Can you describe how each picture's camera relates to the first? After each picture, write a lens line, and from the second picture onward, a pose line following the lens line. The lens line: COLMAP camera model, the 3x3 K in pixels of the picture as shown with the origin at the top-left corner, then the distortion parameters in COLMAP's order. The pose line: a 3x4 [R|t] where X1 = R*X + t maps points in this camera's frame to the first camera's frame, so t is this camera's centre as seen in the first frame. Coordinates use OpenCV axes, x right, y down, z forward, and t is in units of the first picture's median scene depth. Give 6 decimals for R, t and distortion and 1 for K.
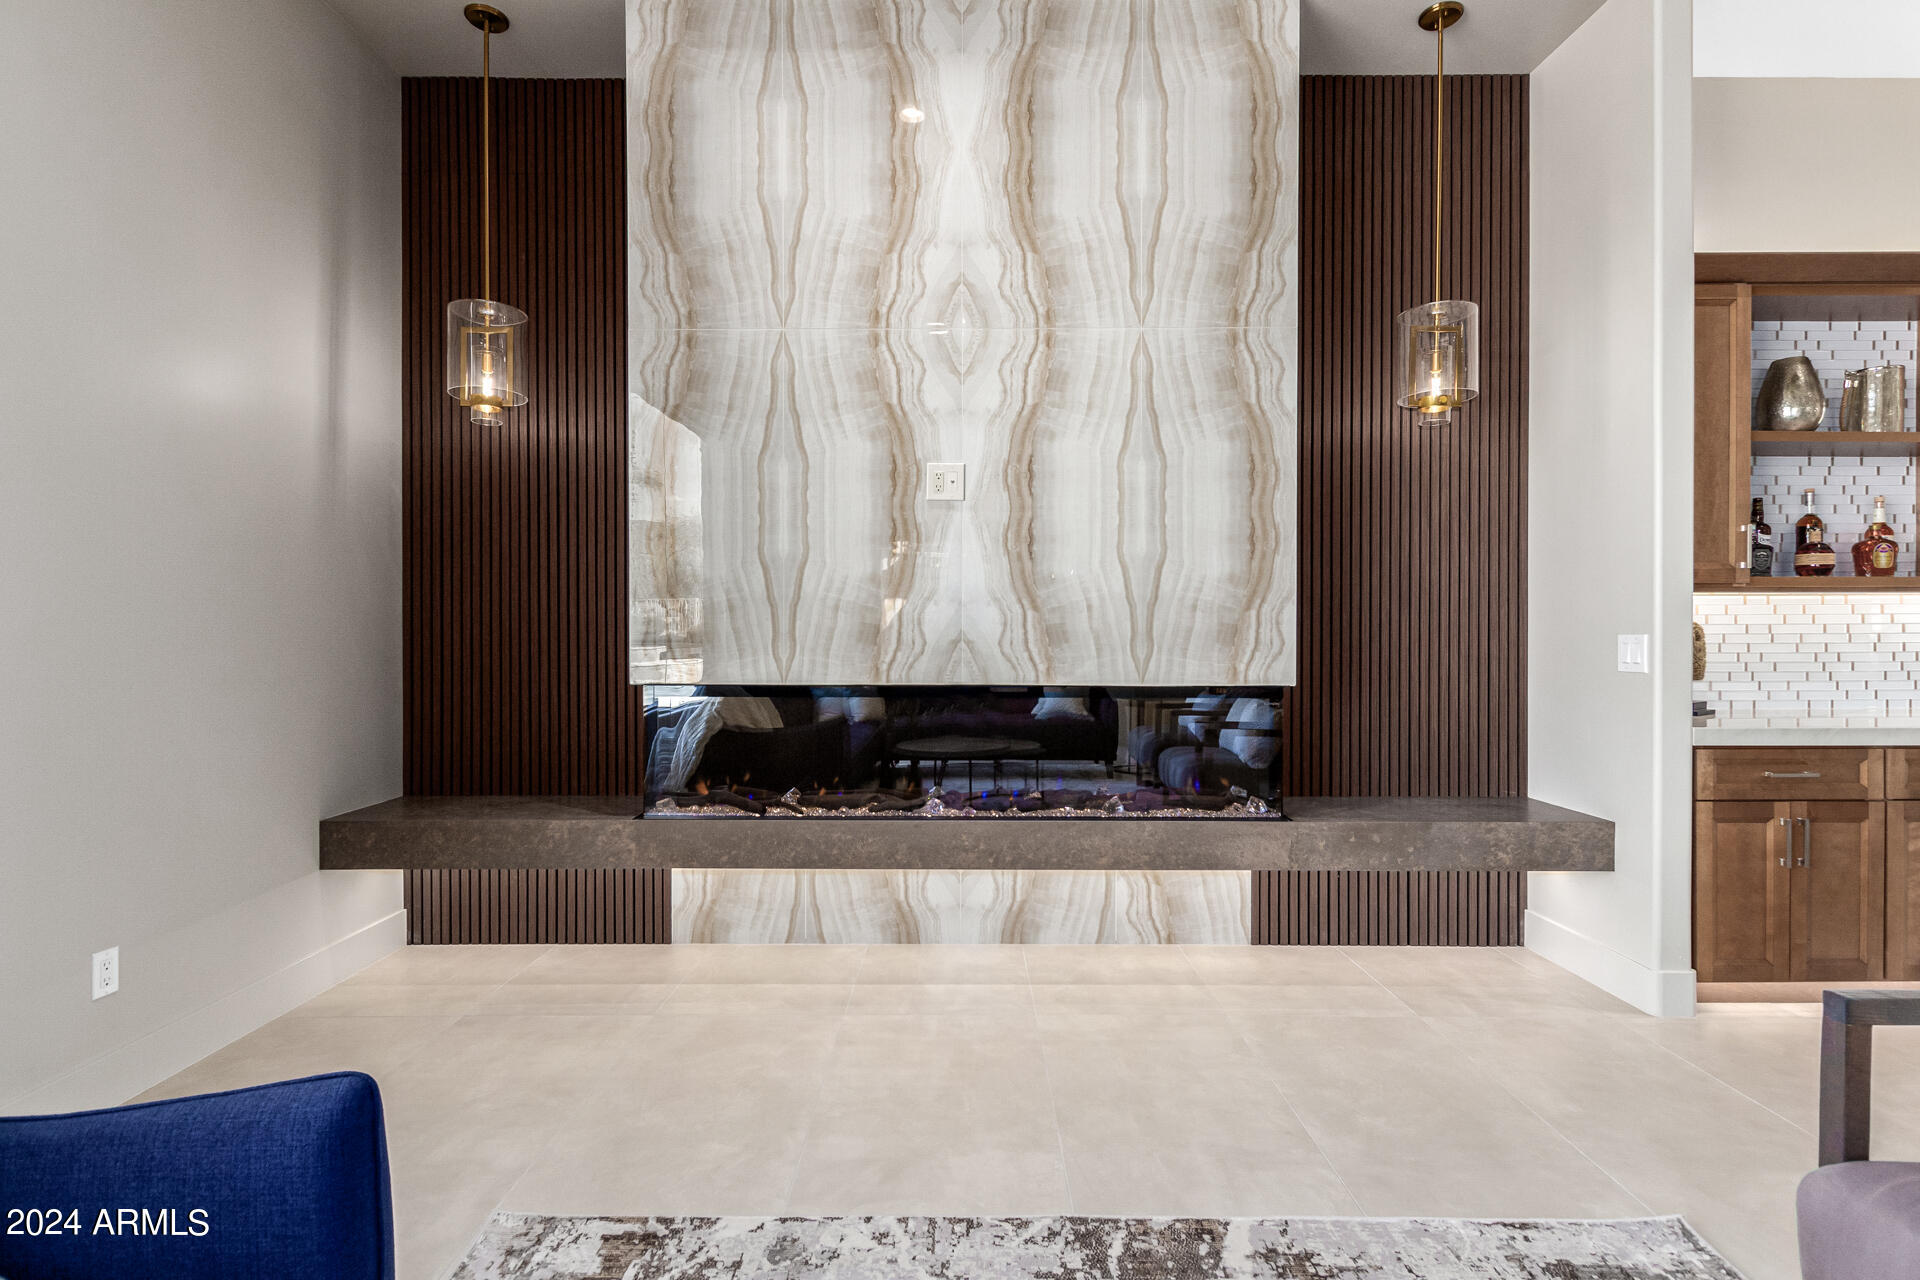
lens RADIAL K [[932.9, 0, 960.0], [0, 932.9, 640.0], [0, 0, 1]] dist [0.004994, 0.000655]
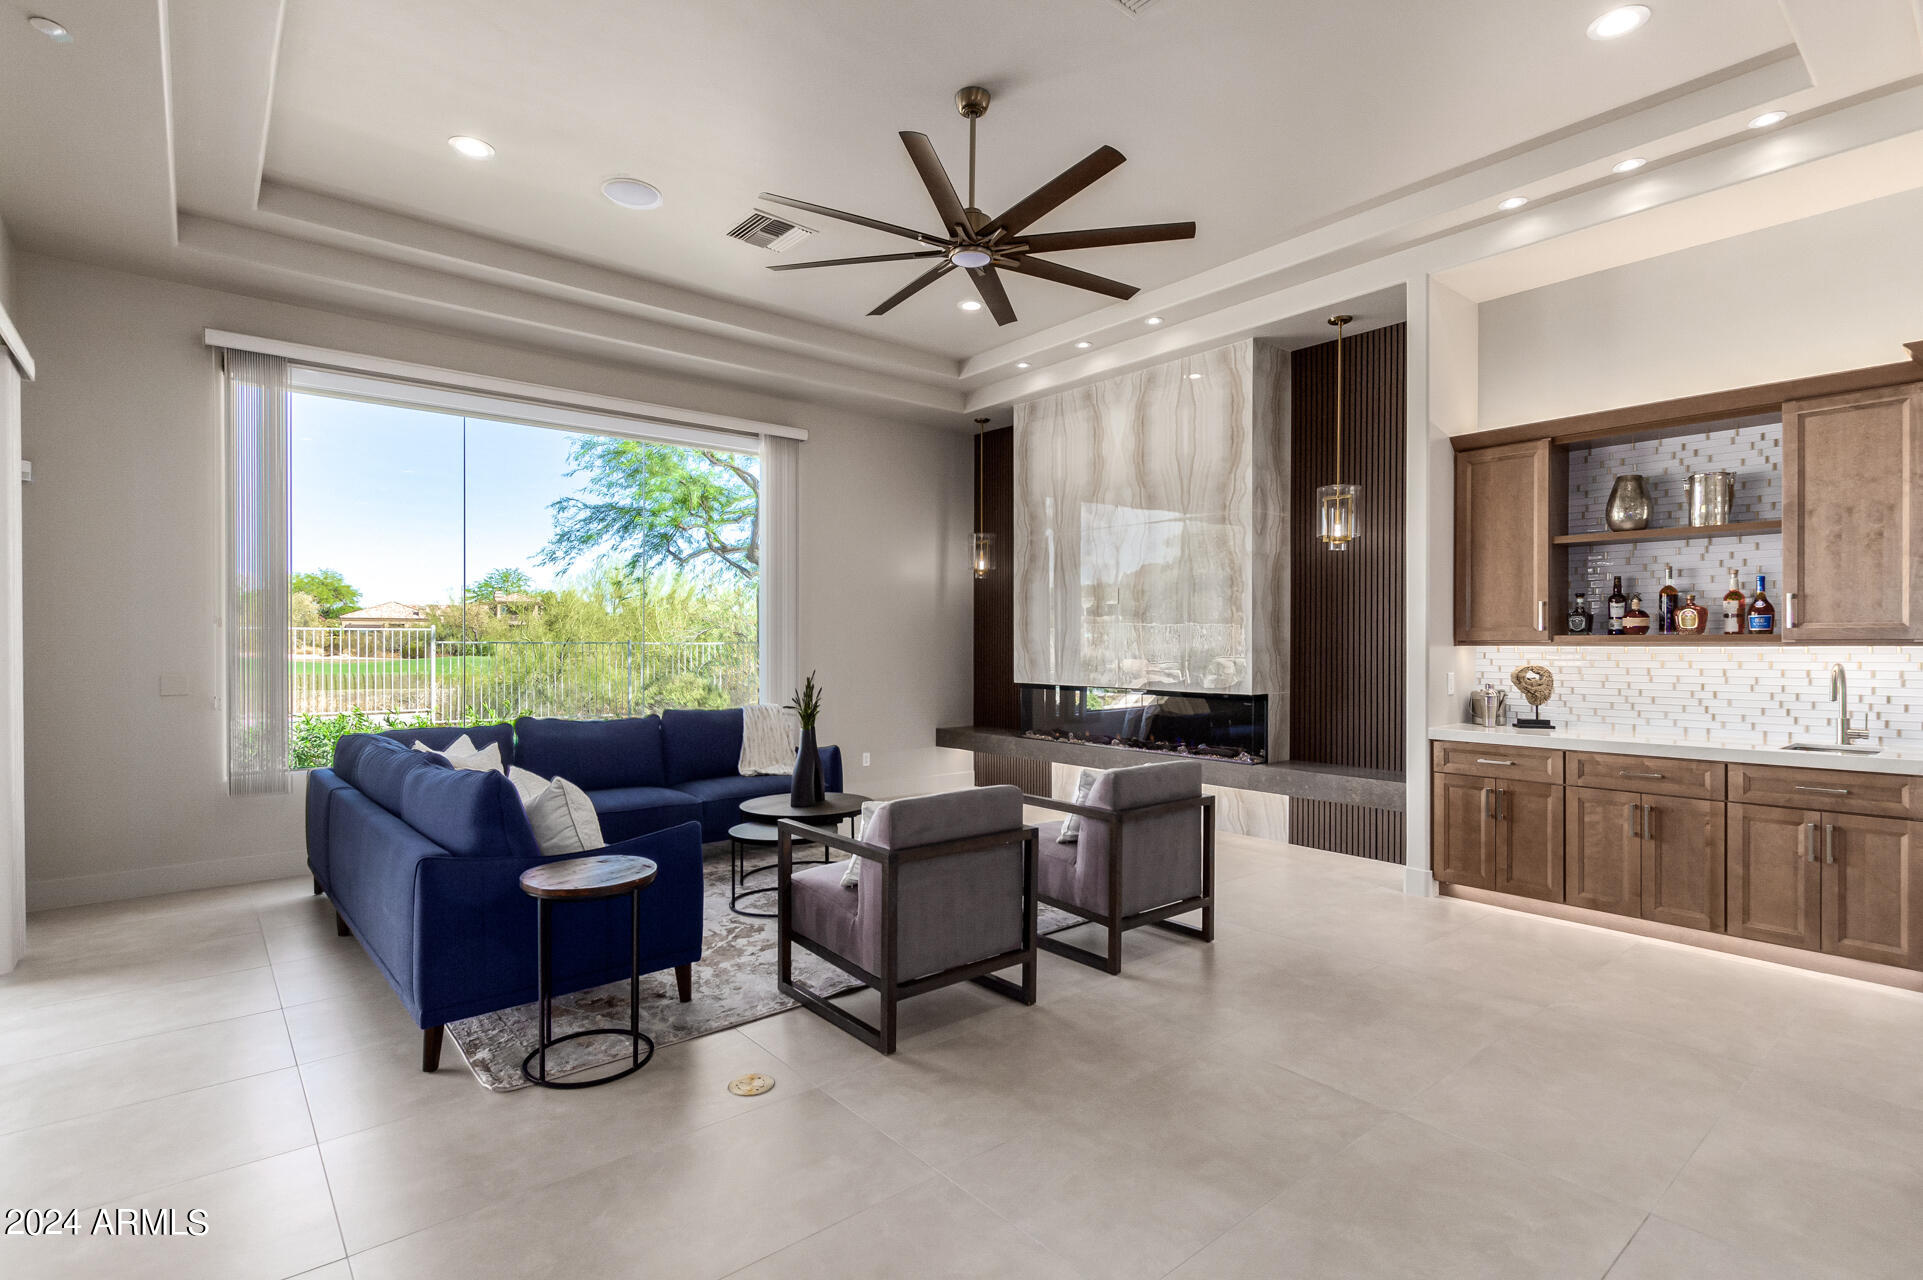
lens RADIAL K [[908.8, 0, 968.0], [0, 908.8, 644.8], [0, 0, 1]] dist [0.002561, 0.000183]
pose [[0.652361, 0.003056, -0.757902, 1.375993], [-0.009260, 0.999949, -0.003939, -0.040562], [0.757852, 0.009588, 0.652357, -0.657383]]
